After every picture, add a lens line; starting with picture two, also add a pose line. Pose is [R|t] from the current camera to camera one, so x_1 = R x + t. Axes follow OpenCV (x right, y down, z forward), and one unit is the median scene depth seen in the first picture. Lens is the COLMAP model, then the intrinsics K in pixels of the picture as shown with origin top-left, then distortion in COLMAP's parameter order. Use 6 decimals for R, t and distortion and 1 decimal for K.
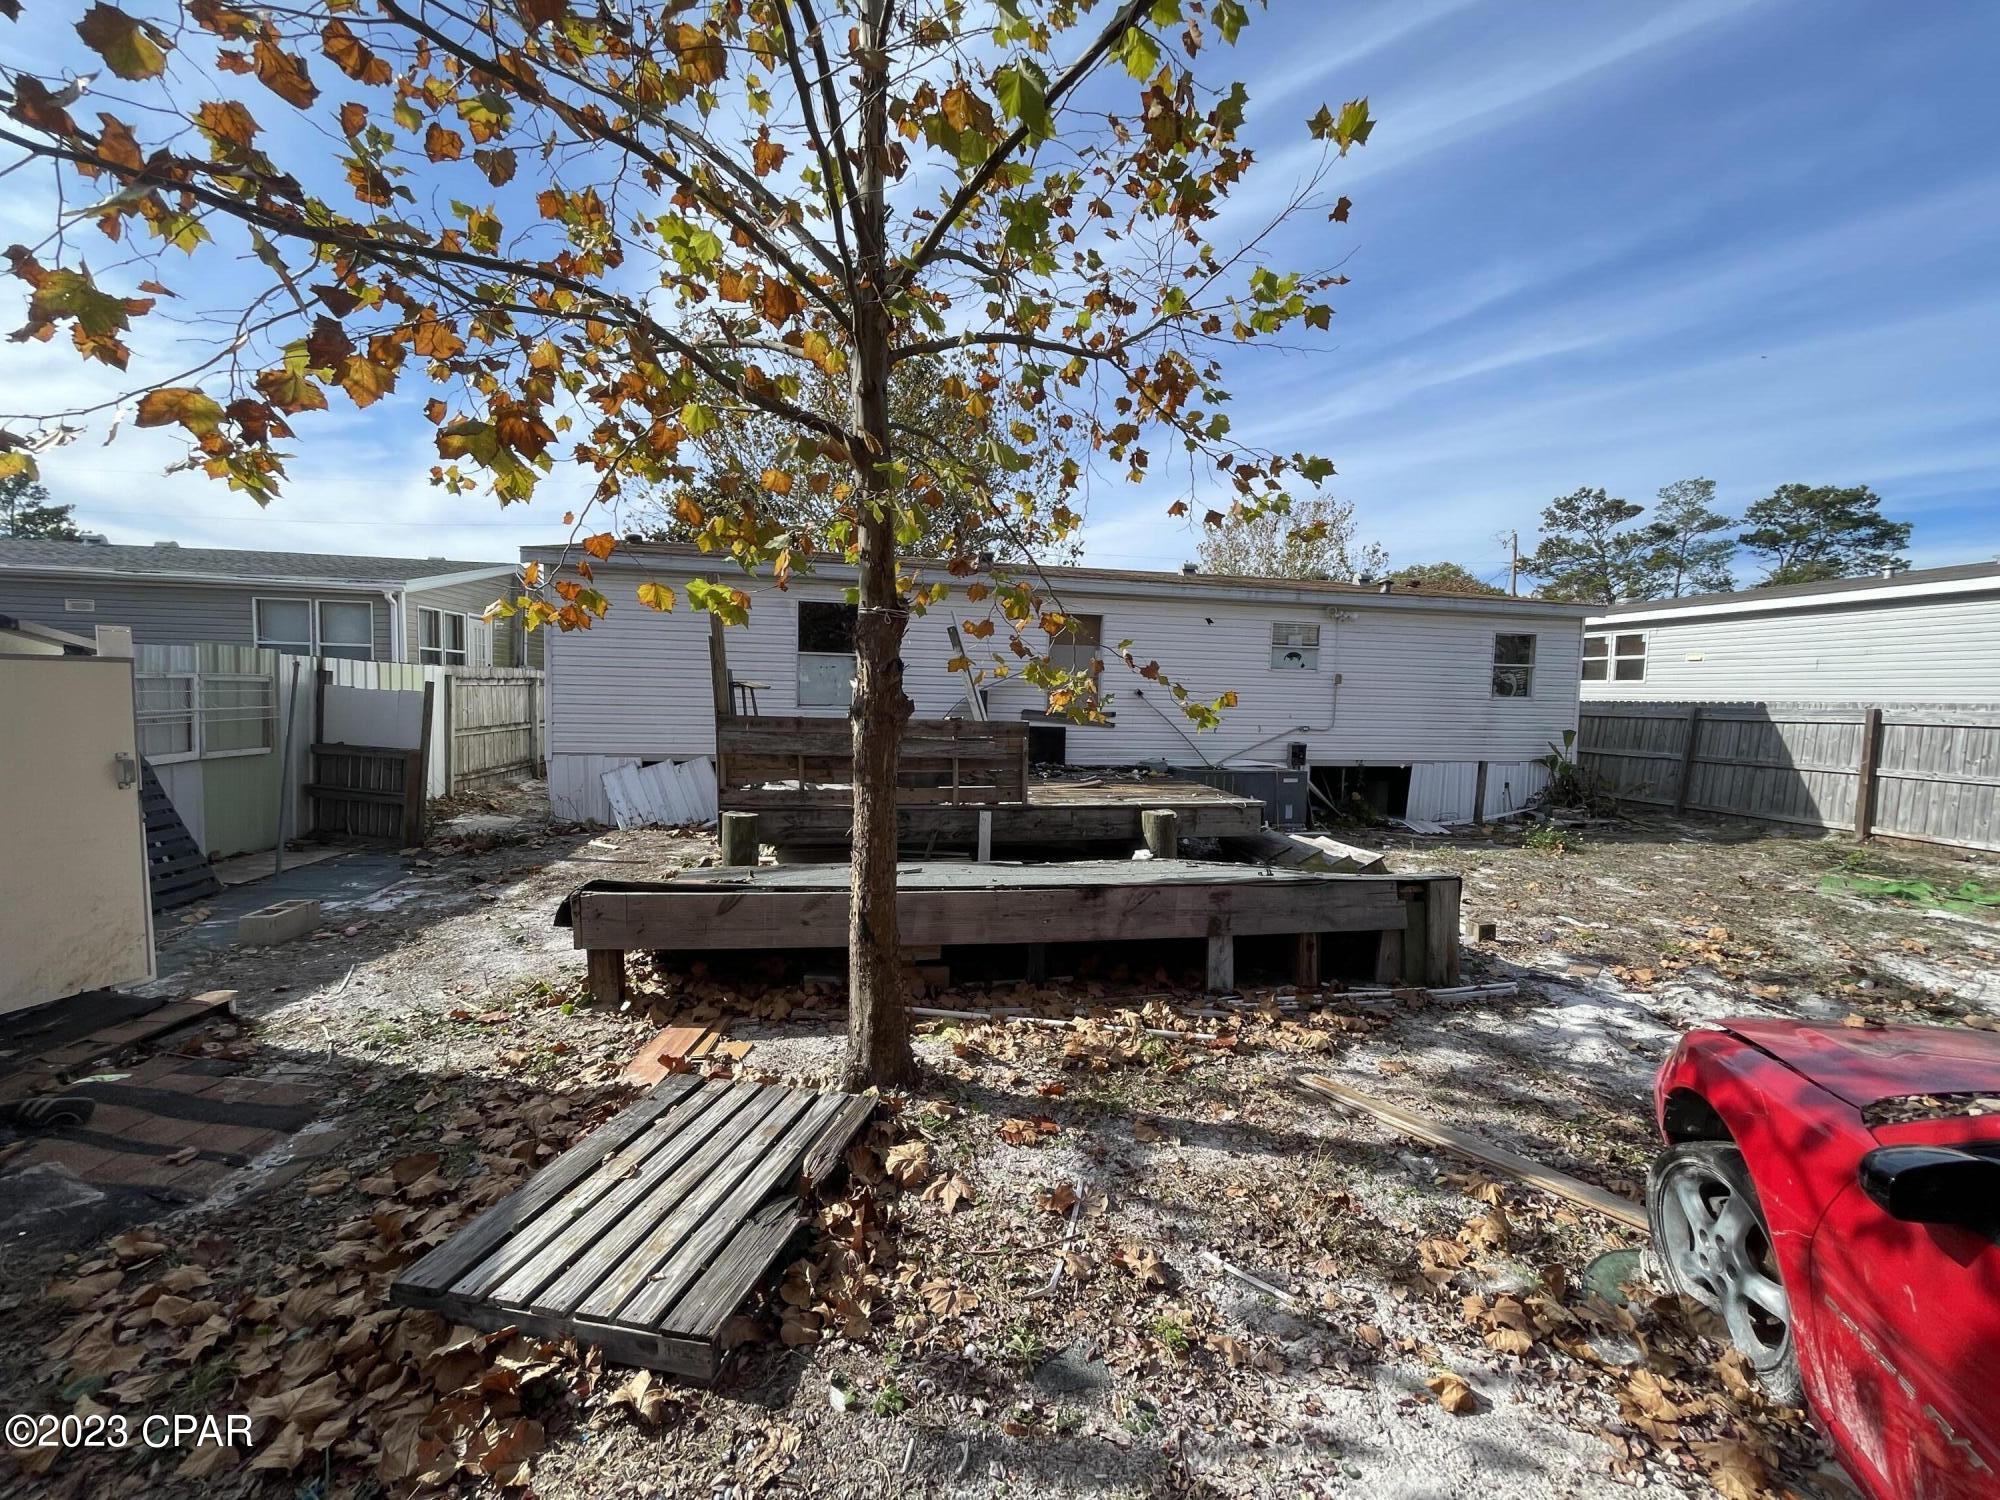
lens RADIAL K [[808.9, 0, 1009.3], [0, 808.9, 749.0], [0, 0, 1]] dist [-0.014978, 0.008583]
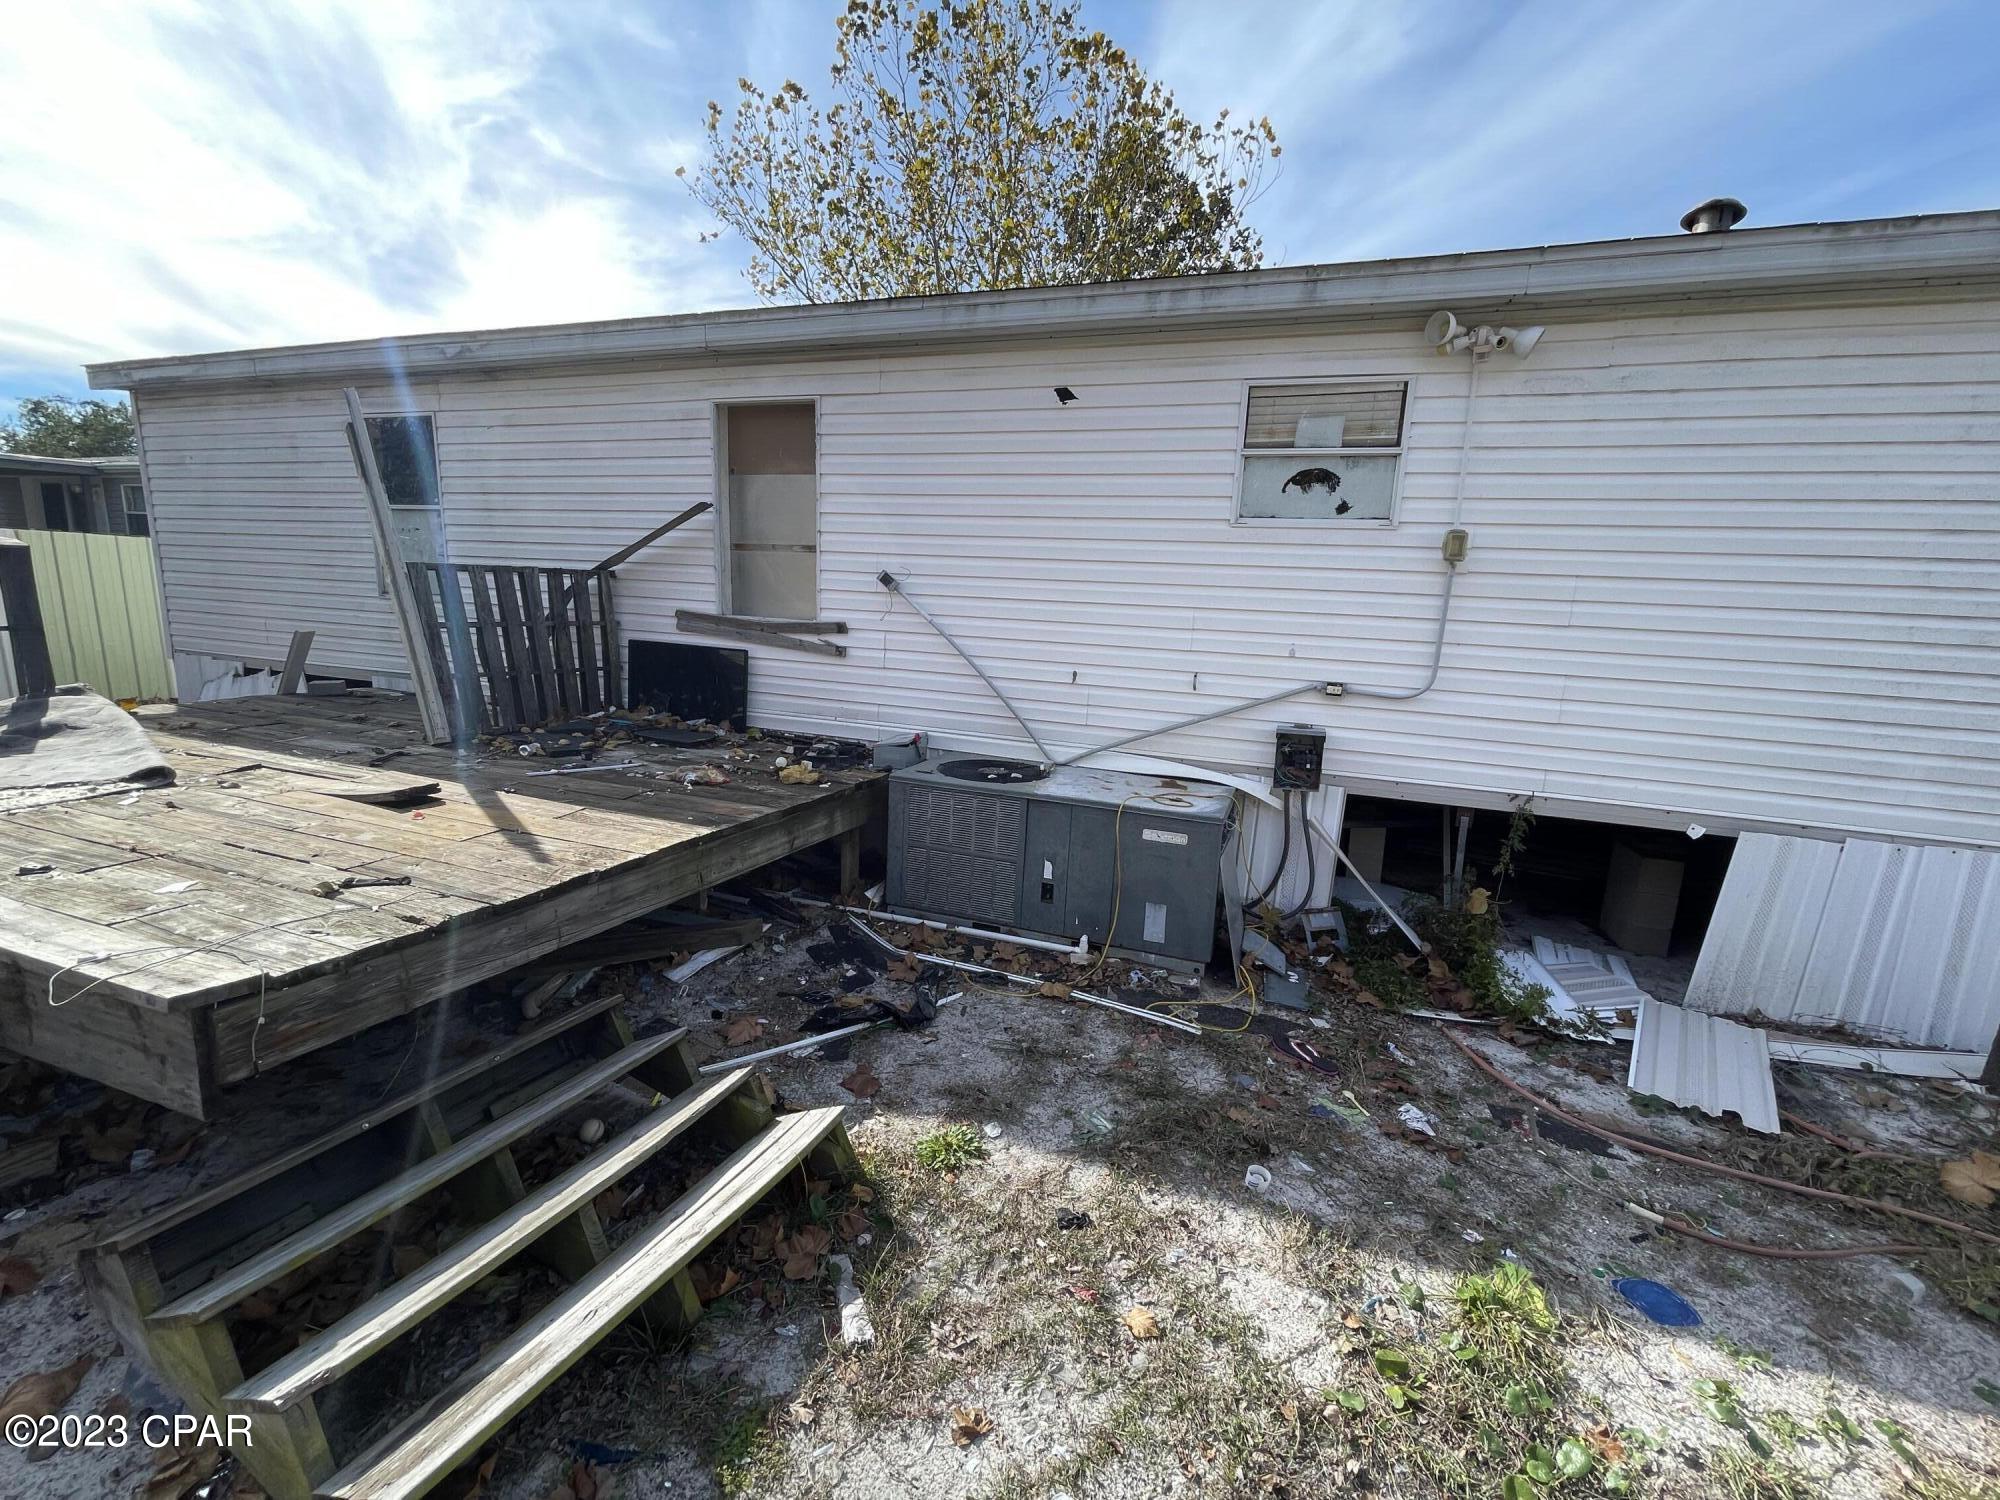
lens RADIAL K [[799.2, 0, 1000.0], [0, 799.2, 750.0], [0, 0, 1]] dist [-0.003182, -0.000489]
pose [[0.861619, 0.112139, -0.495013, 0.701472], [-0.059806, 0.990925, 0.120382, -0.054615], [0.504020, -0.074119, 0.860506, 1.042041]]
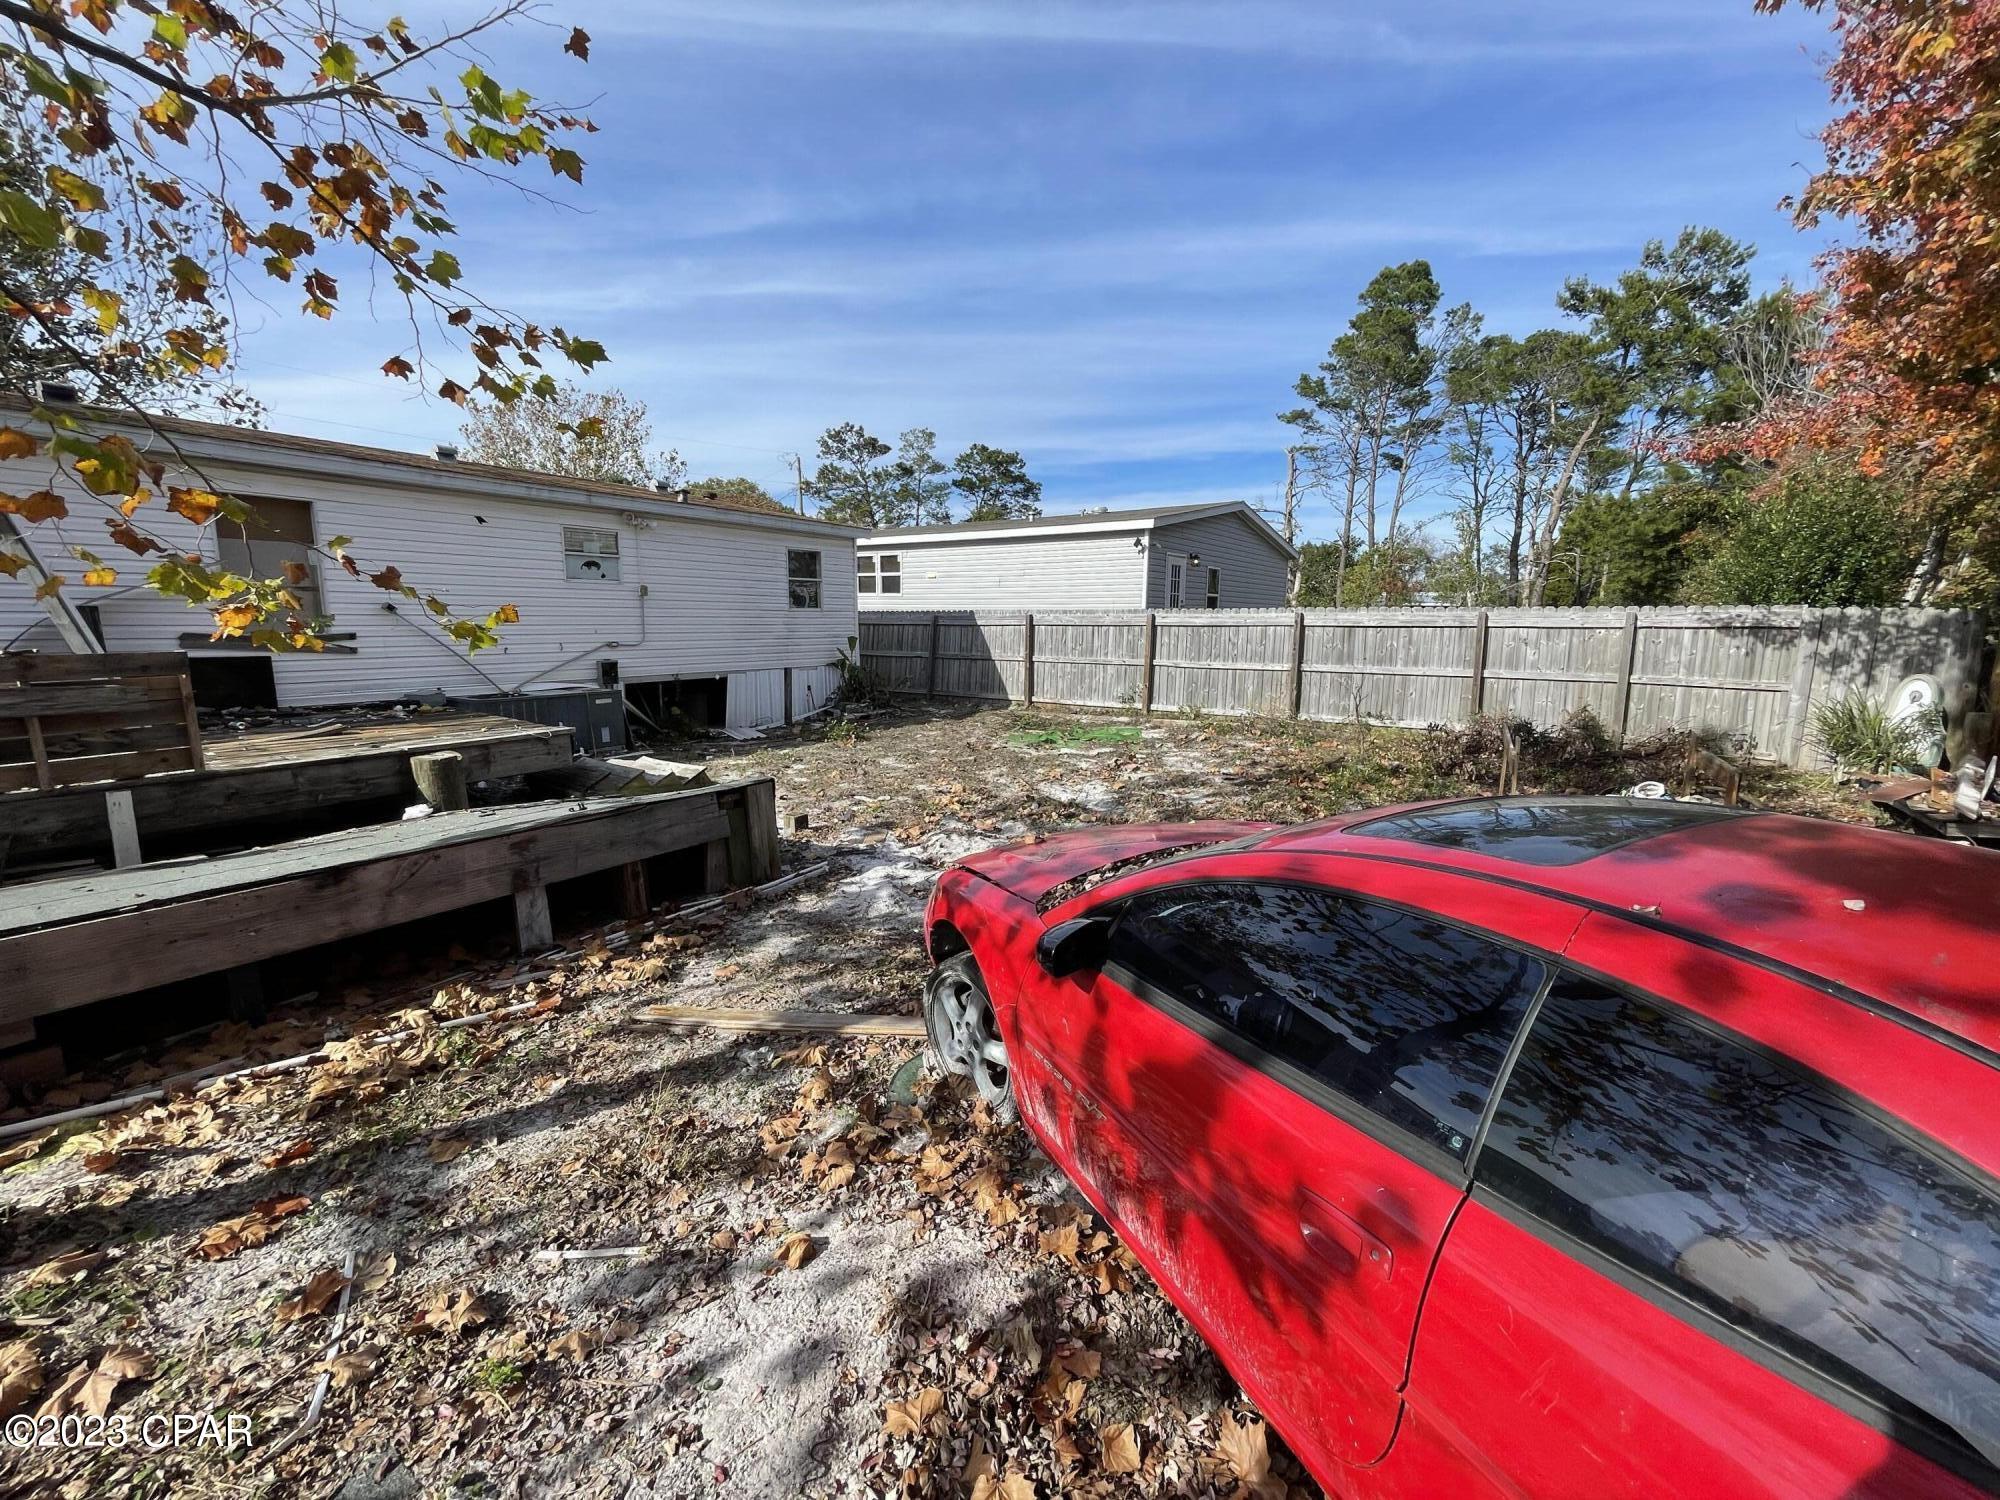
lens RADIAL K [[799.2, 0, 1000.0], [0, 799.2, 750.0], [0, 0, 1]] dist [-0.003182, -0.000489]
pose [[0.707874, -0.132301, 0.693838, 0.039020], [0.054993, 0.989643, 0.132600, -0.003961], [-0.704195, -0.055708, 0.707818, 0.033165]]
